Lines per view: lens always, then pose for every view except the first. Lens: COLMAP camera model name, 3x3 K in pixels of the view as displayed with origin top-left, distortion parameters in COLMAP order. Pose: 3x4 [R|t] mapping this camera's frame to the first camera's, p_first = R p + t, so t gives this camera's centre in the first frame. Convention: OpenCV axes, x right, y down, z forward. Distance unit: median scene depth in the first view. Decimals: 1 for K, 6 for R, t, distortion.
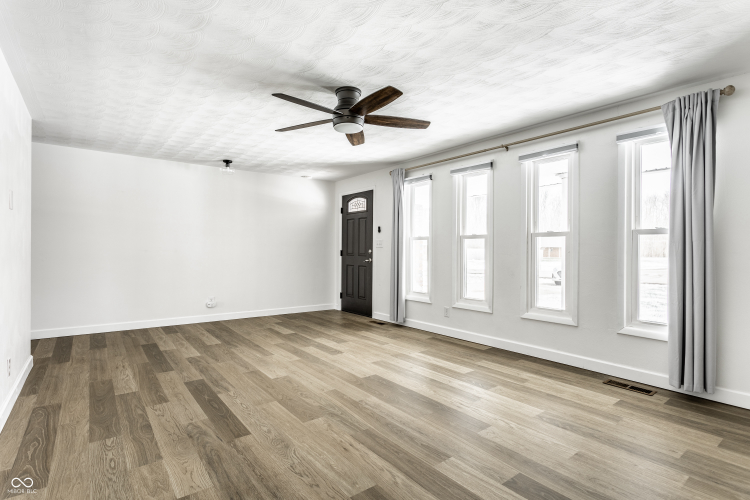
lens RADIAL K [[374.8, 0, 373.5], [0, 374.8, 250.2], [0, 0, 1]] dist [-0.003536, 0.001509]
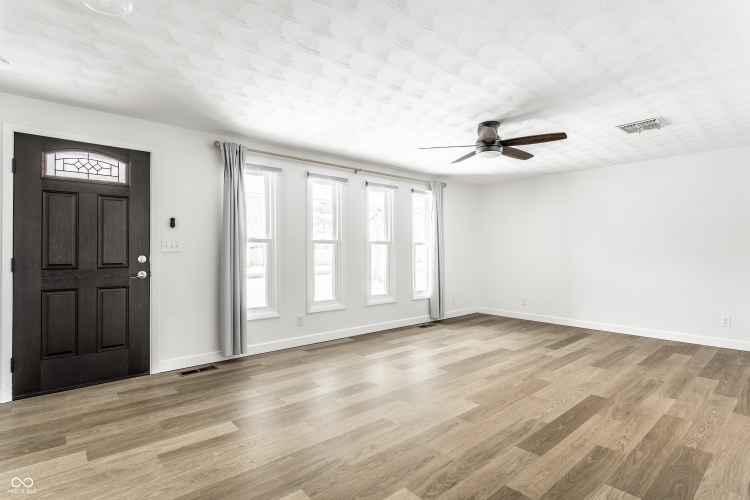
lens RADIAL K [[374.8, 0, 373.5], [0, 374.8, 250.2], [0, 0, 1]] dist [-0.003536, 0.001509]
pose [[-0.063525, 0.001236, 0.997979, -1.024654], [0.004655, 0.999989, -0.000942, -0.013842], [-0.997969, 0.004586, -0.063530, 1.187007]]
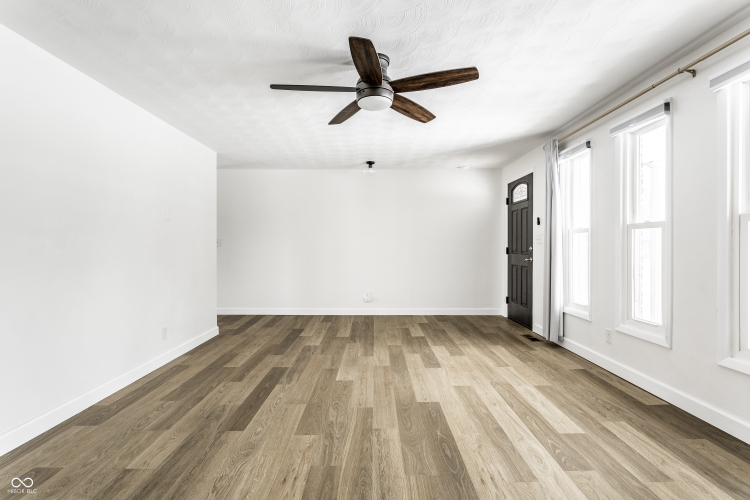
lens RADIAL K [[371.6, 0, 375.0], [0, 371.6, 250.0], [0, 0, 1]] dist [-0.003185, 0.000660]
pose [[0.796405, -0.002560, -0.604759, 0.359595], [0.005957, 0.999976, 0.003612, 0.001546], [0.604735, -0.006480, 0.796401, 0.269833]]
